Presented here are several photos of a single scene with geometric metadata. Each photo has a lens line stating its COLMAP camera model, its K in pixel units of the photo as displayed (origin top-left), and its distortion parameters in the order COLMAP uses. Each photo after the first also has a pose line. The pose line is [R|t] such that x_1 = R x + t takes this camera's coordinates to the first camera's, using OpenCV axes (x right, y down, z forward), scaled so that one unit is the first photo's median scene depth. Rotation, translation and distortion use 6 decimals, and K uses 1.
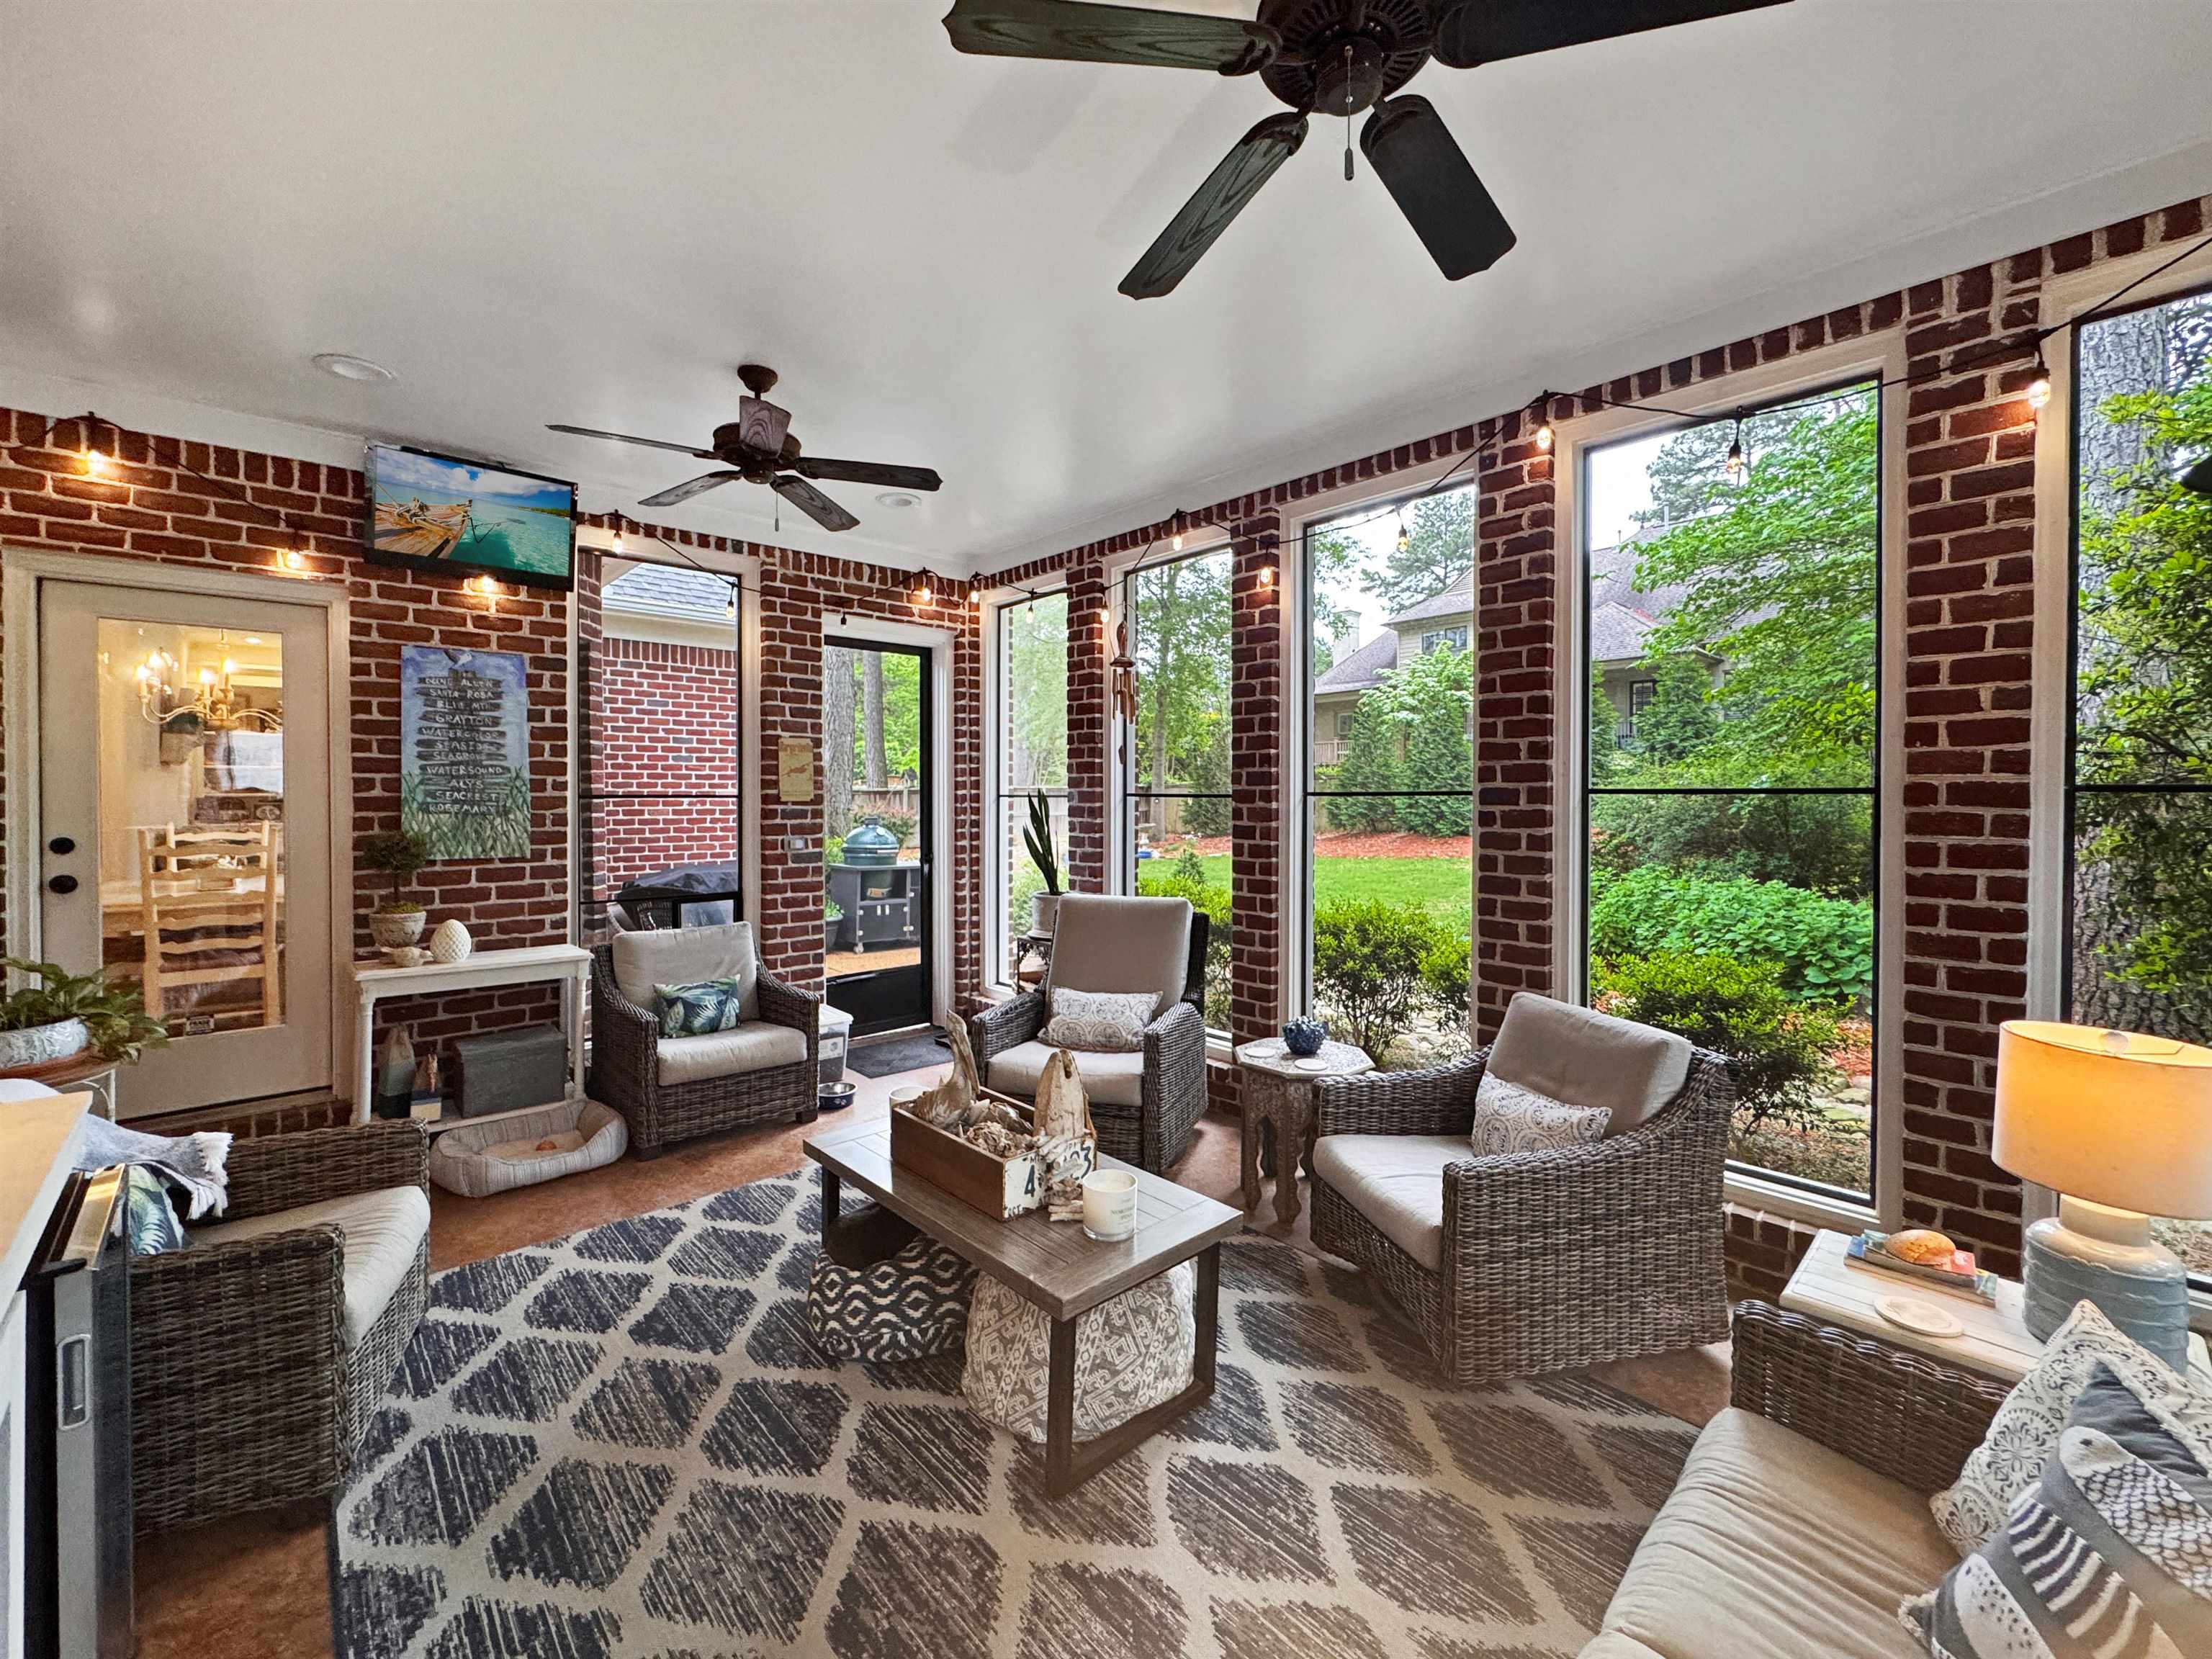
lens RADIAL K [[908.9, 0, 1088.7], [0, 908.9, 798.3], [0, 0, 1]] dist [-0.002662, -0.000438]
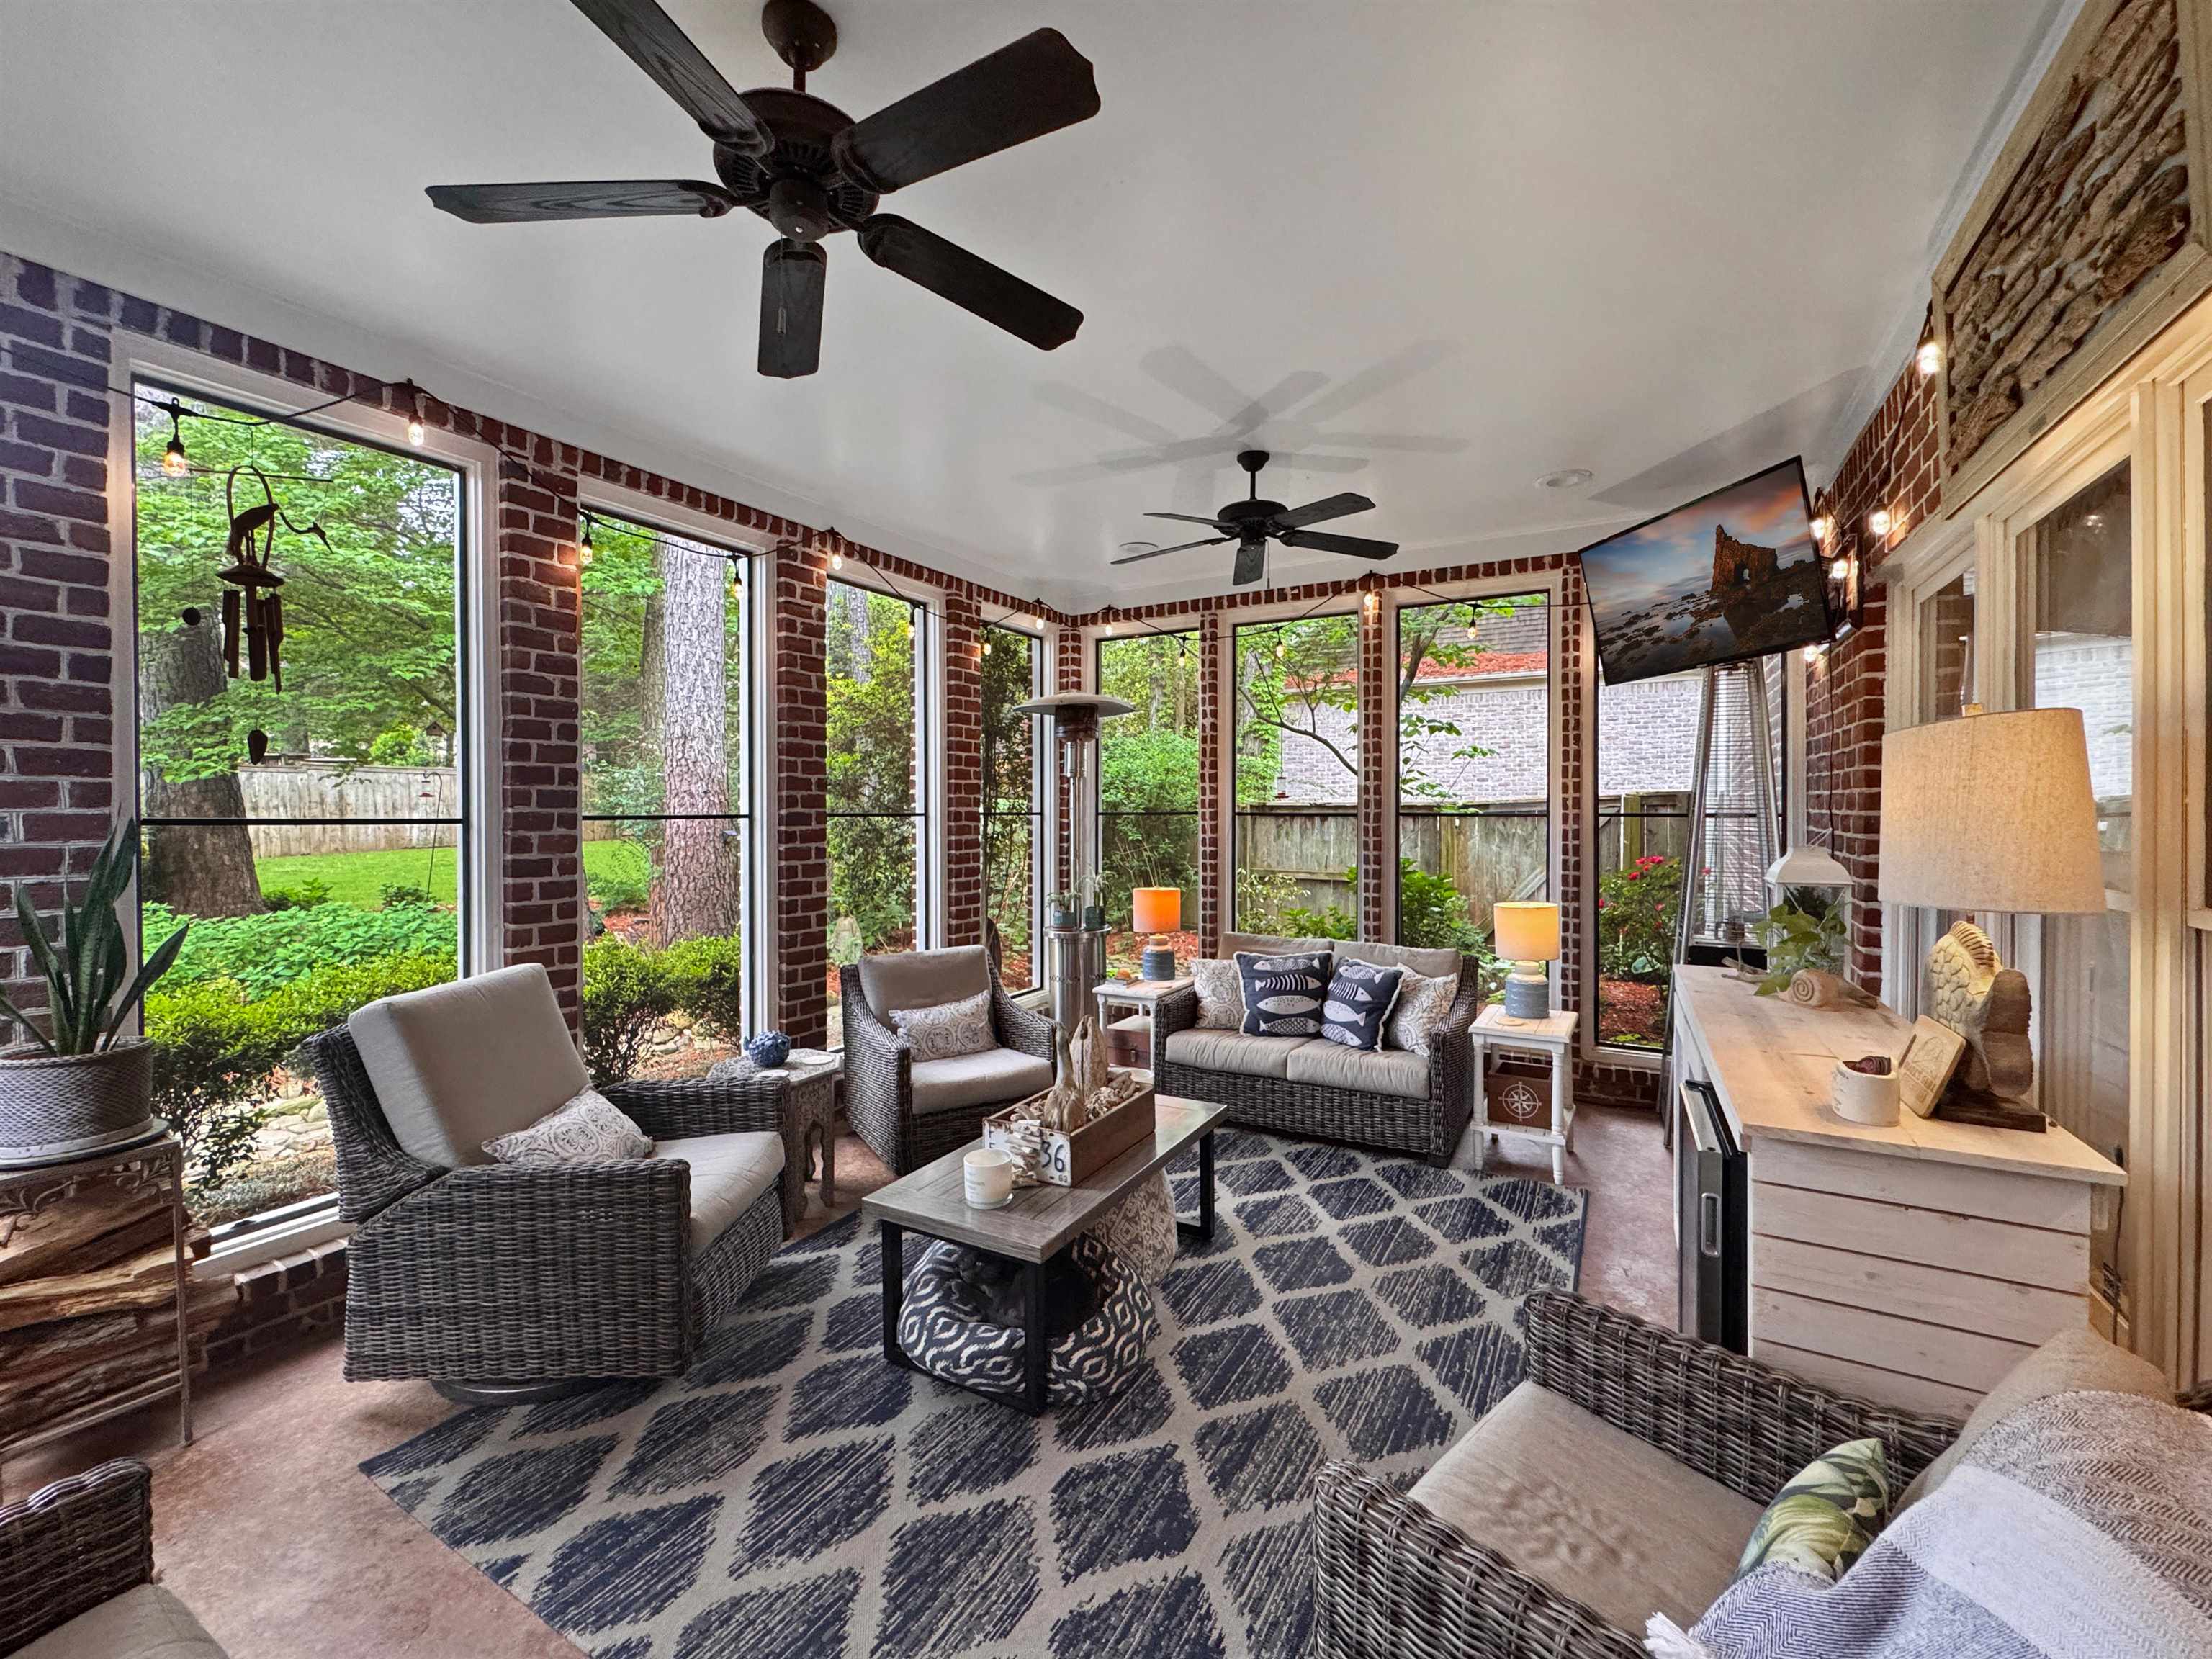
lens RADIAL K [[908.9, 0, 1103.6], [0, 908.9, 819.3], [0, 0, 1]] dist [-0.002662, -0.000438]
pose [[-0.310132, -0.011587, 0.950623, -1.152974], [-0.000596, 0.999928, 0.011994, -0.022268], [-0.950693, 0.003154, -0.310117, 1.252985]]
